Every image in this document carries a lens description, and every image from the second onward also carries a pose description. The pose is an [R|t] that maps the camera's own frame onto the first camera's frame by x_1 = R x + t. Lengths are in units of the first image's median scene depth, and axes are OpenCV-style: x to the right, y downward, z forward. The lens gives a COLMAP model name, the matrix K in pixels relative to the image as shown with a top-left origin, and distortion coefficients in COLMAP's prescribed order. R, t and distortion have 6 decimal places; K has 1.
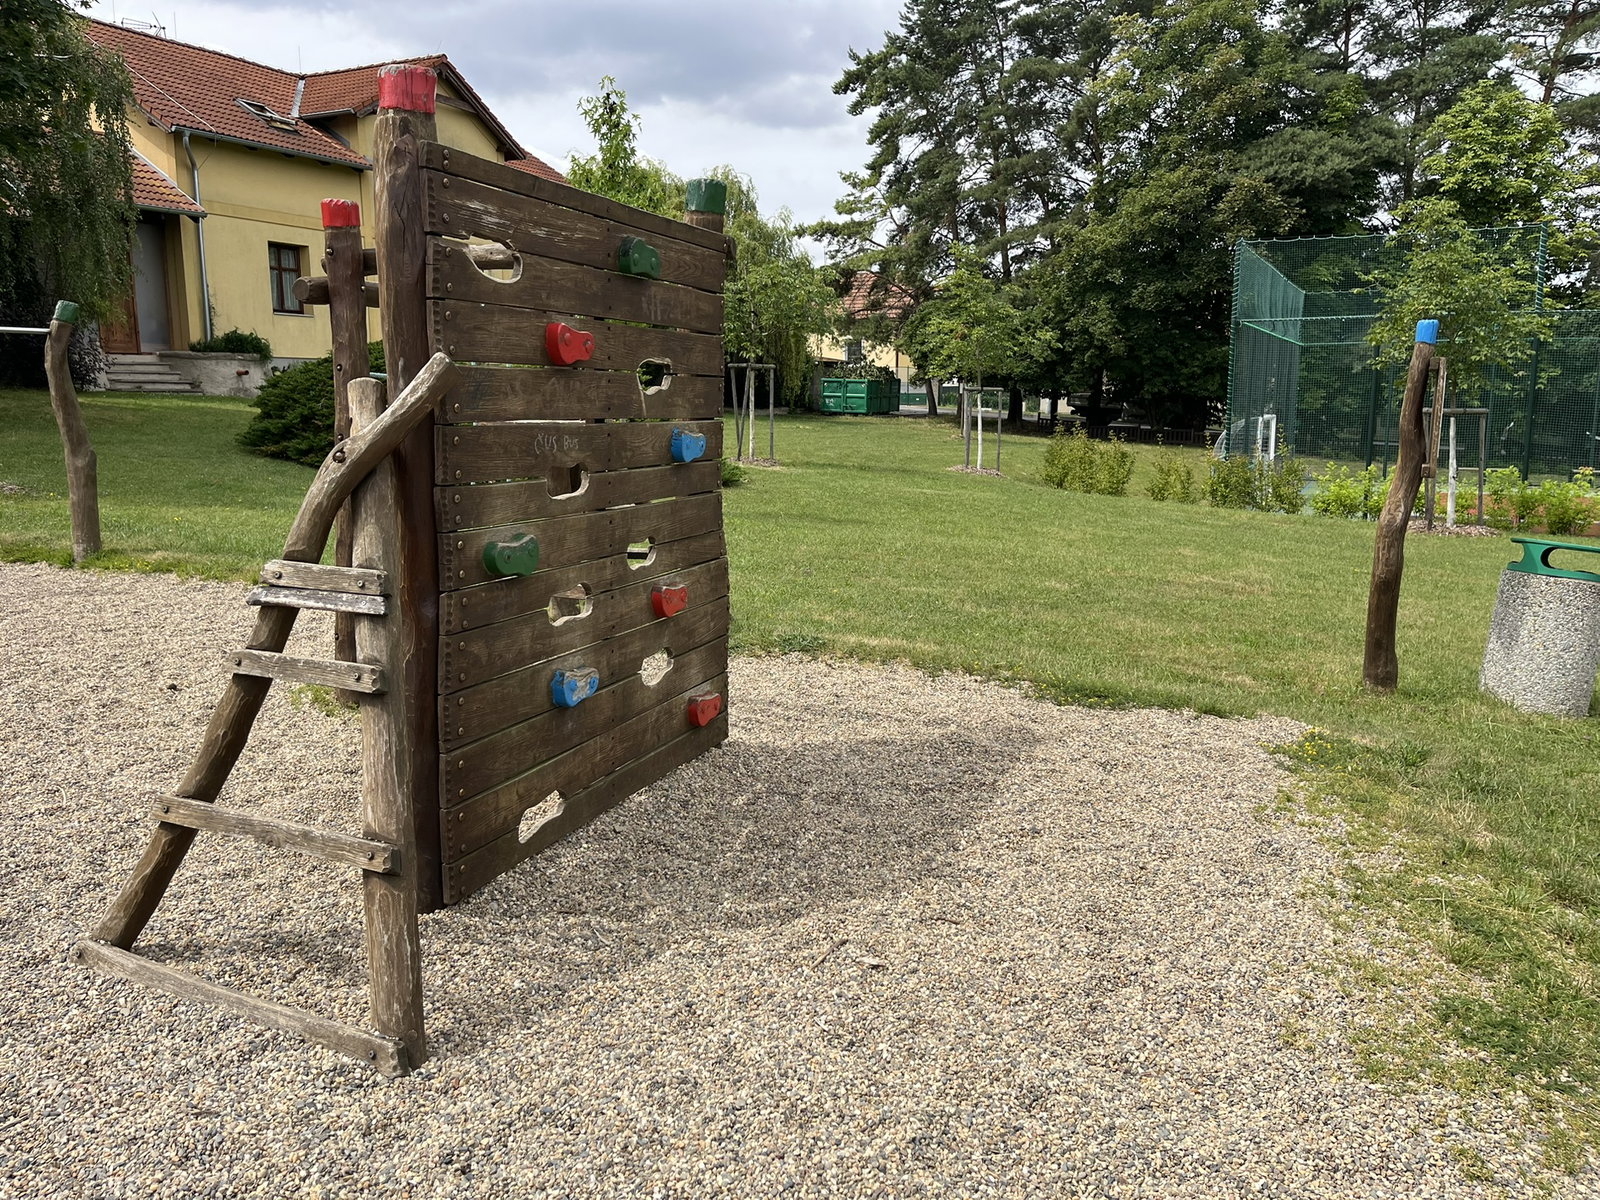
lens RADIAL K [[1210.4, 0, 818.7], [0, 1210.4, 602.0], [0, 0, 1]] dist [0.002951, 0.000094]
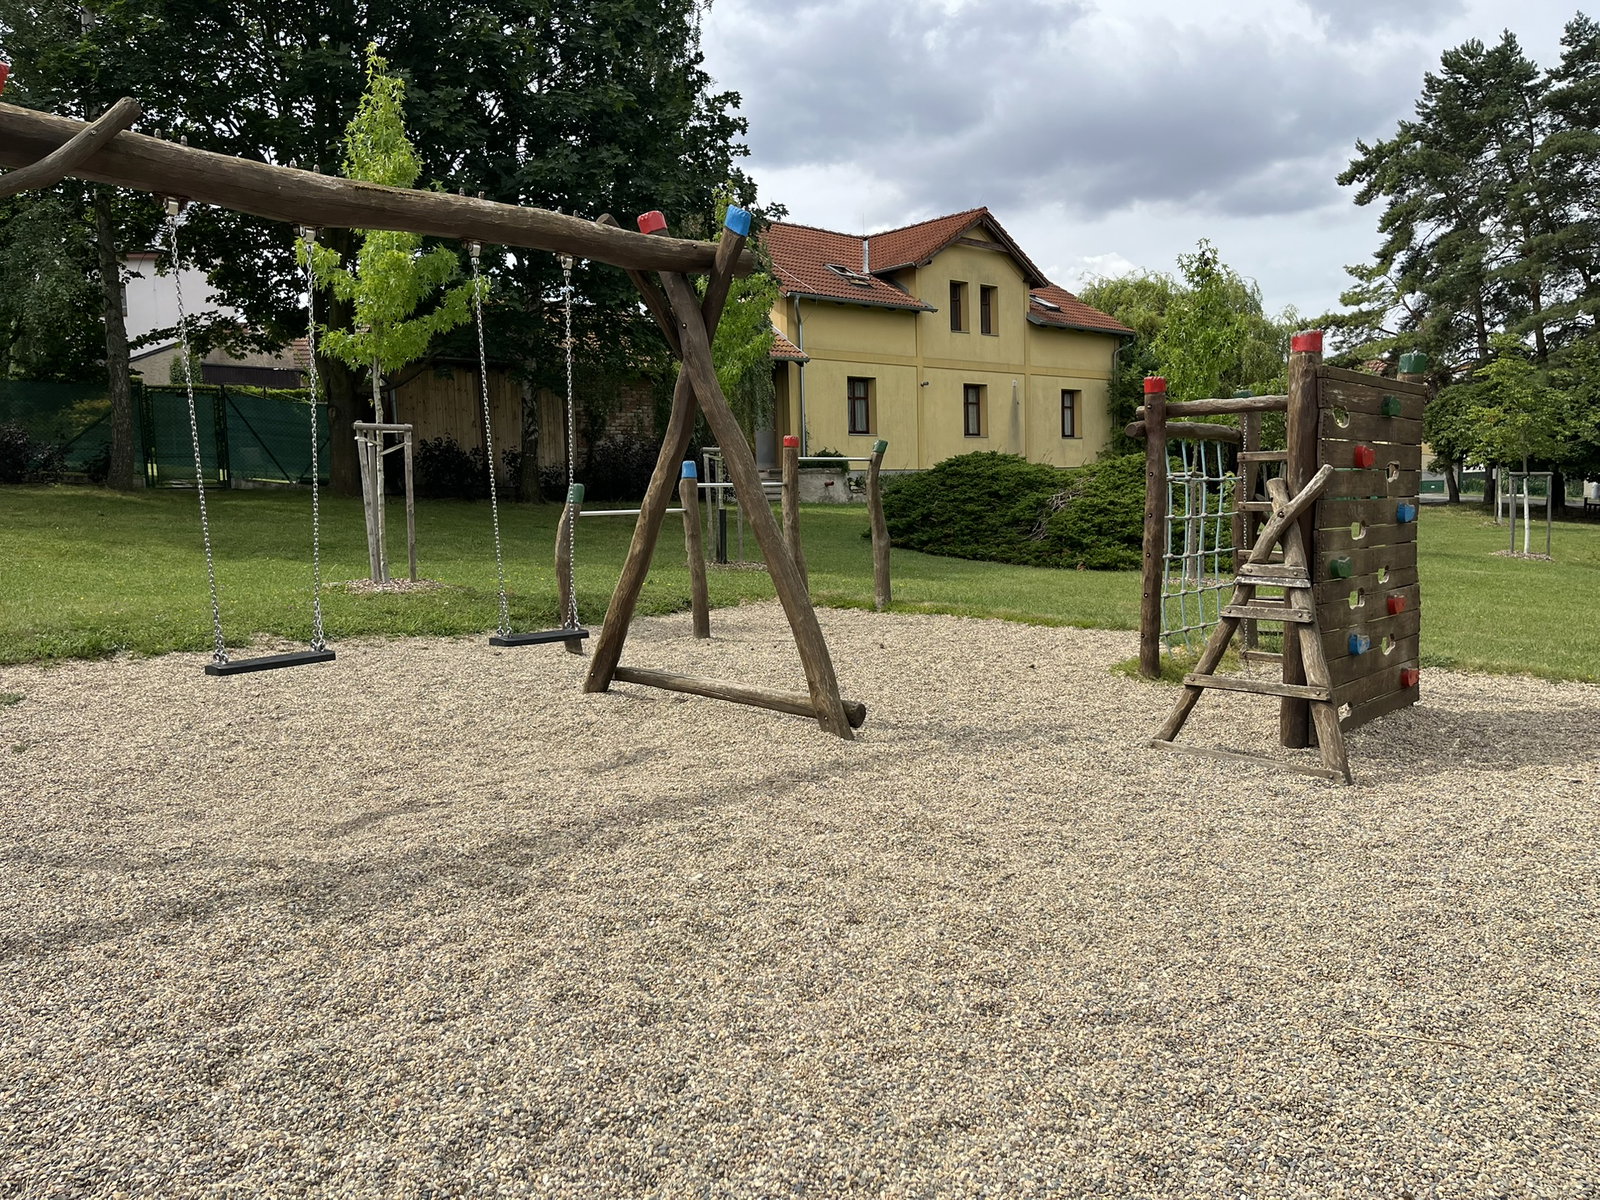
lens RADIAL K [[1219.5, 0, 800.0], [0, 1219.5, 600.0], [0, 0, 1]] dist [0.078676, -0.117985]
pose [[0.929147, 0.002949, -0.369699, -0.028240], [-0.034041, 0.996403, -0.077605, 0.016619], [0.368140, 0.084692, 0.925905, -0.095761]]
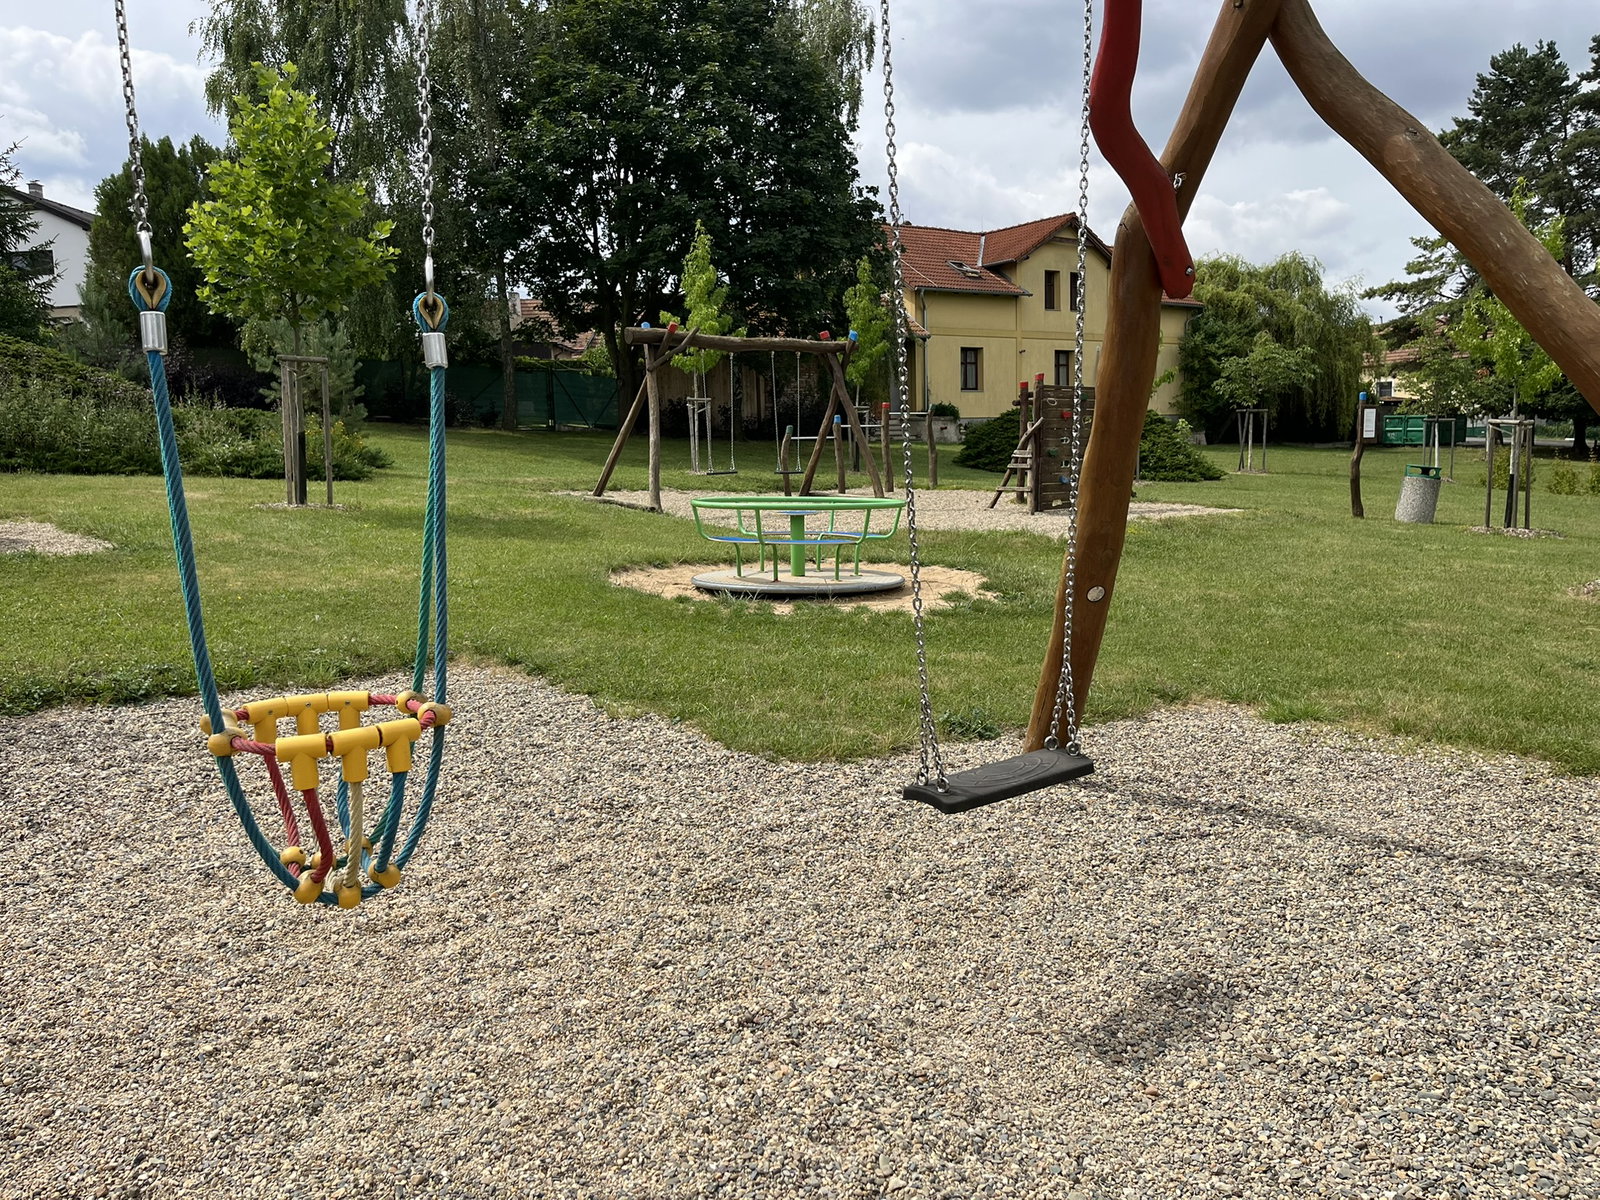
lens RADIAL K [[1296.6, 0, 800.0], [0, 1296.6, 600.0], [0, 0, 1]] dist [0.096730, -0.127813]
pose [[0.875753, 0.031503, -0.481730, 0.144399], [-0.056560, 0.997692, -0.037577, 0.081847], [0.479434, 0.060155, 0.875514, -0.421680]]
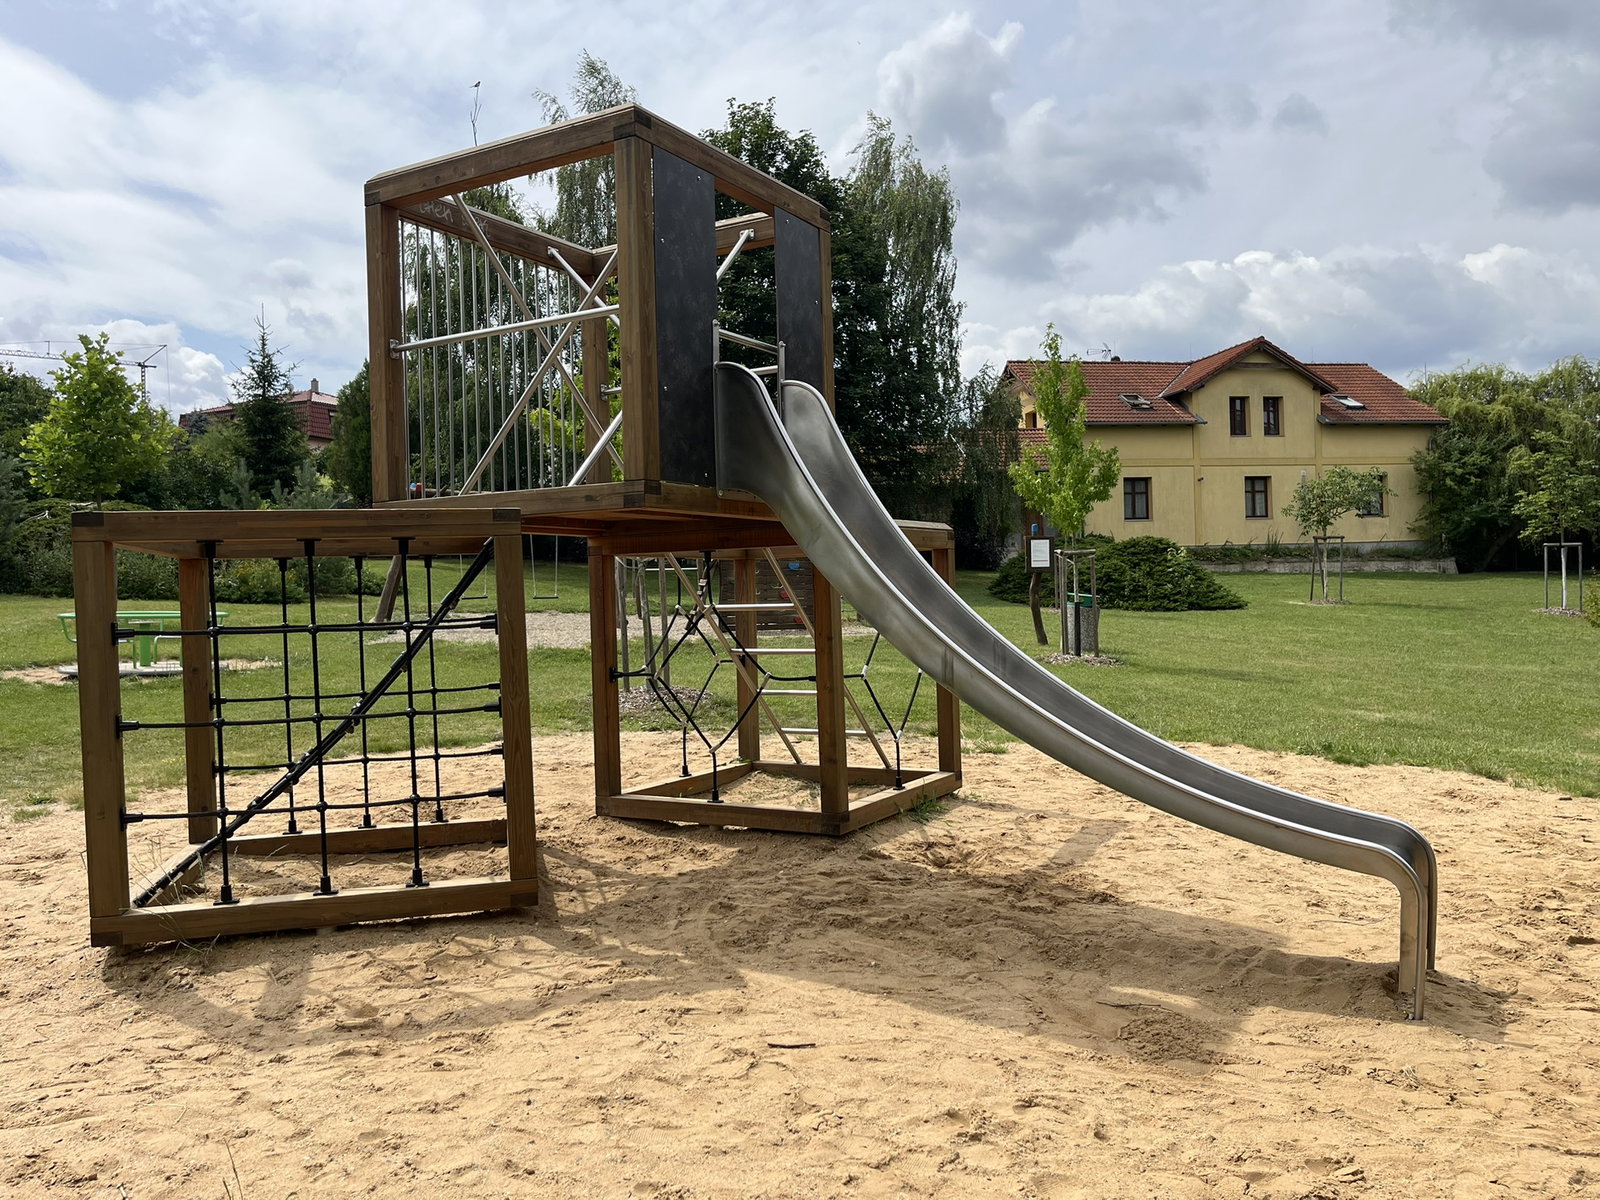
lens RADIAL K [[1296.6, 0, 800.0], [0, 1296.6, 600.0], [0, 0, 1]] dist [0.096730, -0.127813]
pose [[0.574694, -0.019582, -0.818134, 0.499339], [-0.115189, 0.987826, -0.104557, 0.068843], [0.810221, 0.154329, 0.565442, -0.224621]]
